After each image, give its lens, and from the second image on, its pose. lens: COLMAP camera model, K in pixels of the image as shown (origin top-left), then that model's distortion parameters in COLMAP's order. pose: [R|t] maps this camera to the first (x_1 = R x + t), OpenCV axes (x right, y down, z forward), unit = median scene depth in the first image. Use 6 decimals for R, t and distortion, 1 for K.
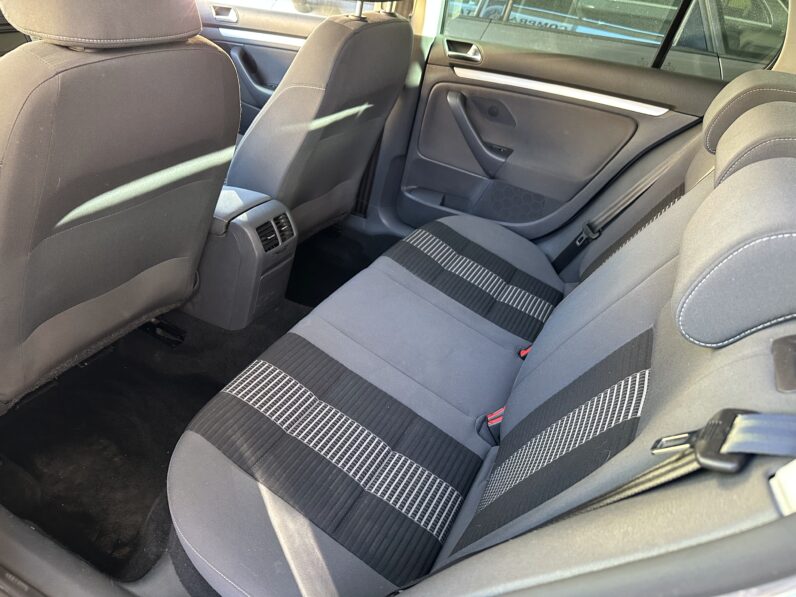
lens RADIAL K [[548.1, 0, 398.0], [0, 548.1, 298.5], [0, 0, 1]] dist [0.058428, -0.069689]
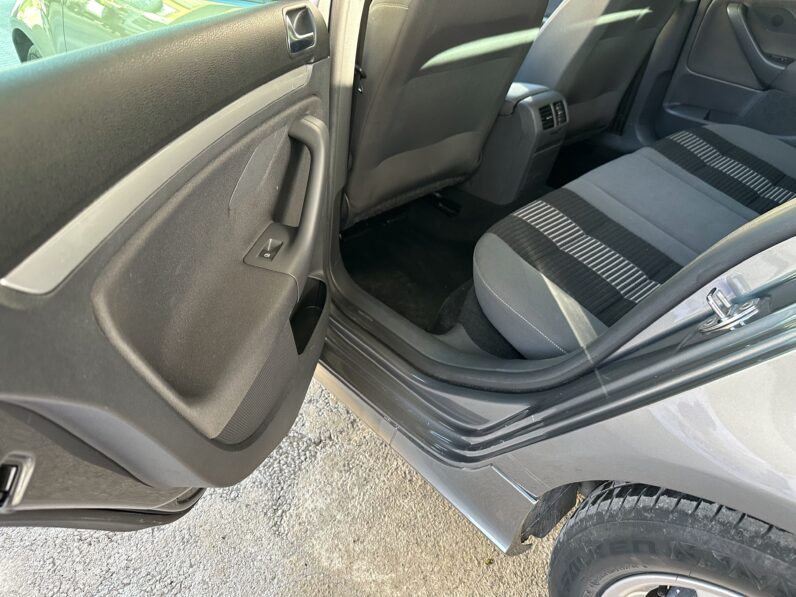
lens RADIAL K [[548.1, 0, 398.0], [0, 548.1, 298.5], [0, 0, 1]] dist [0.058428, -0.069689]
pose [[0.929683, 0.122475, -0.347402, -0.071026], [-0.119208, 0.992390, 0.030851, 0.264856], [0.348537, 0.012732, 0.937208, -0.211222]]
